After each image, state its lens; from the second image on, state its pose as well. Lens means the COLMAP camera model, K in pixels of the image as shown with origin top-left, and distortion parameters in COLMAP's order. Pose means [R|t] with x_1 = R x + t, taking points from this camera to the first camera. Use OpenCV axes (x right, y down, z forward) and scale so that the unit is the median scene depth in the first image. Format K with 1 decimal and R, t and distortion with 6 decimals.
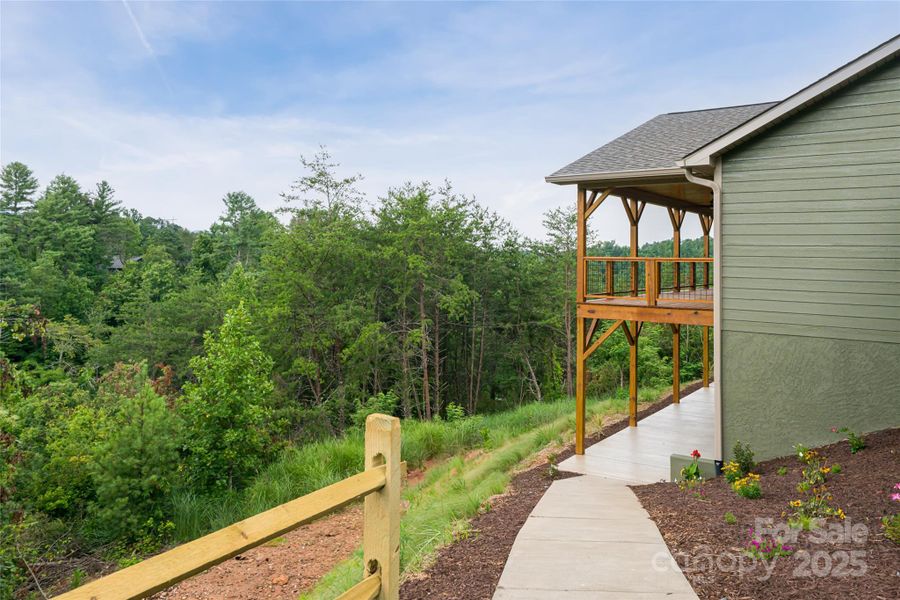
lens RADIAL K [[611.8, 0, 455.2], [0, 611.8, 270.0], [0, 0, 1]] dist [-0.001235, -0.001075]
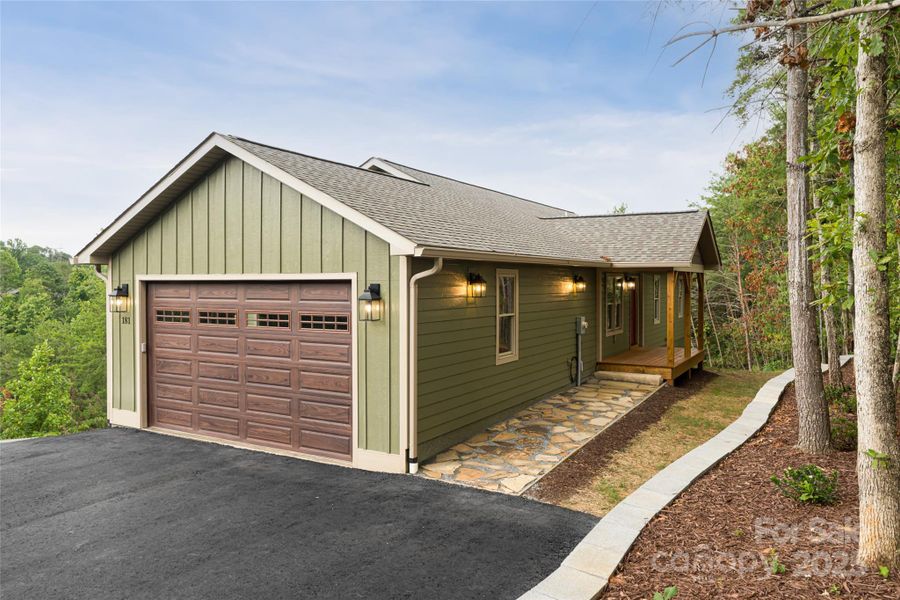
lens RADIAL K [[611.8, 0, 455.2], [0, 611.8, 270.0], [0, 0, 1]] dist [-0.001235, -0.001075]
pose [[0.992330, -0.023493, 0.121368, 0.100076], [0.026446, 0.999391, -0.022776, -0.012570], [-0.120759, 0.025811, 0.992346, -0.122178]]
